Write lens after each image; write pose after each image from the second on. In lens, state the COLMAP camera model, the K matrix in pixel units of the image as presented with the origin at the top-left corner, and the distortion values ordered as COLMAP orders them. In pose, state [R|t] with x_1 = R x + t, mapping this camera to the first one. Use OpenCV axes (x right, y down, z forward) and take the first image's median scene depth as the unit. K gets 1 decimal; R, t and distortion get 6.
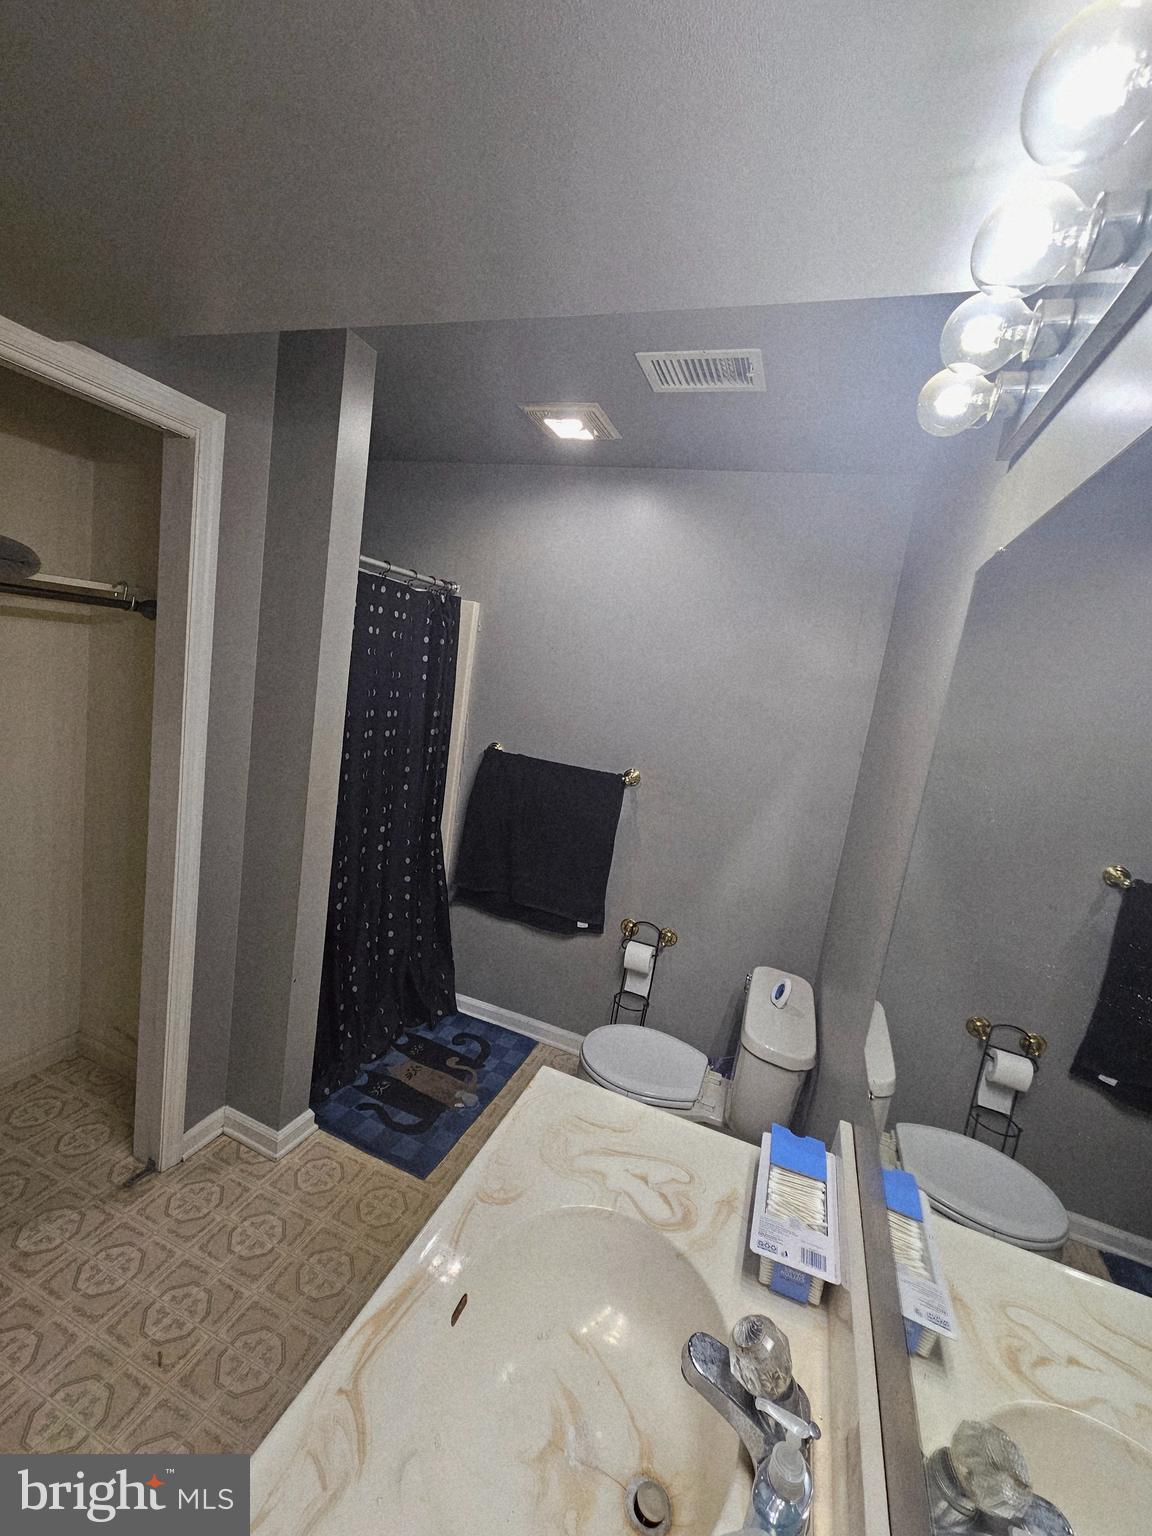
lens RADIAL K [[617.1, 0, 576.0], [0, 617.1, 768.0], [0, 0, 1]] dist [-0.016817, 0.000016]
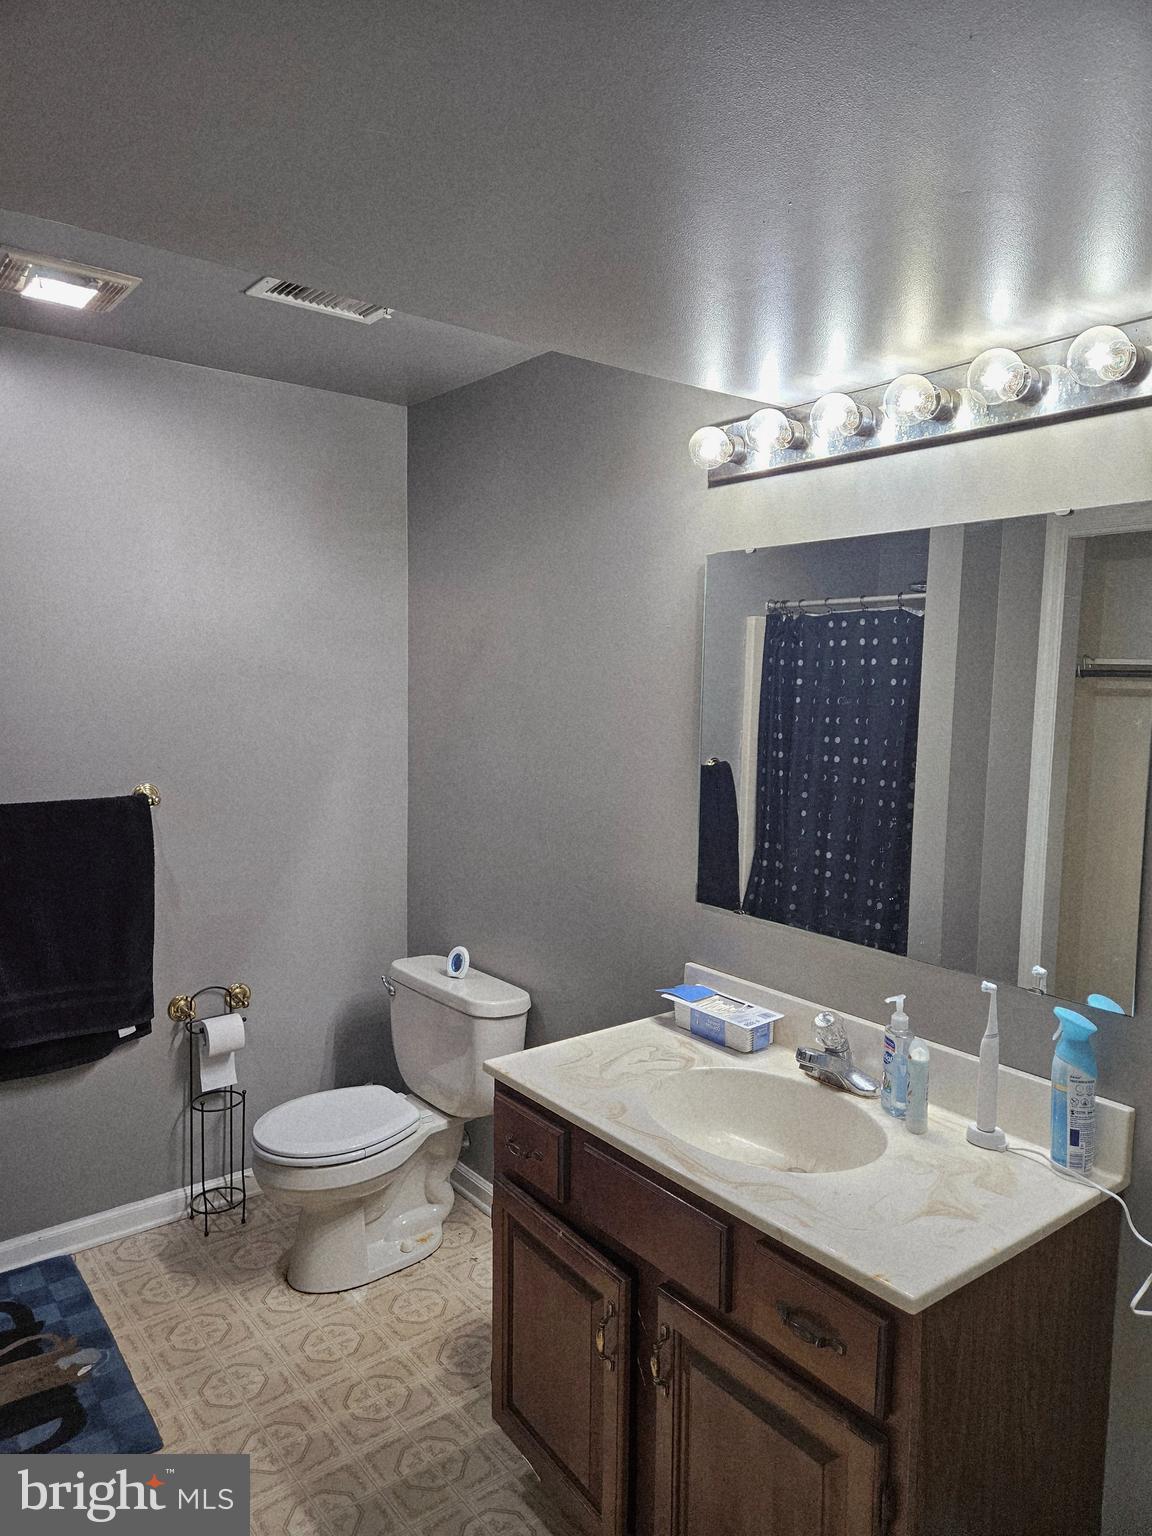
lens RADIAL K [[1054.5, 0, 576.0], [0, 1054.5, 768.0], [0, 0, 1]] dist [0.004566, 0.001522]
pose [[0.526979, -0.217393, 0.821604, -0.630075], [0.186901, 0.972709, 0.137497, -0.087483], [-0.829072, 0.081101, 0.553228, -0.044274]]
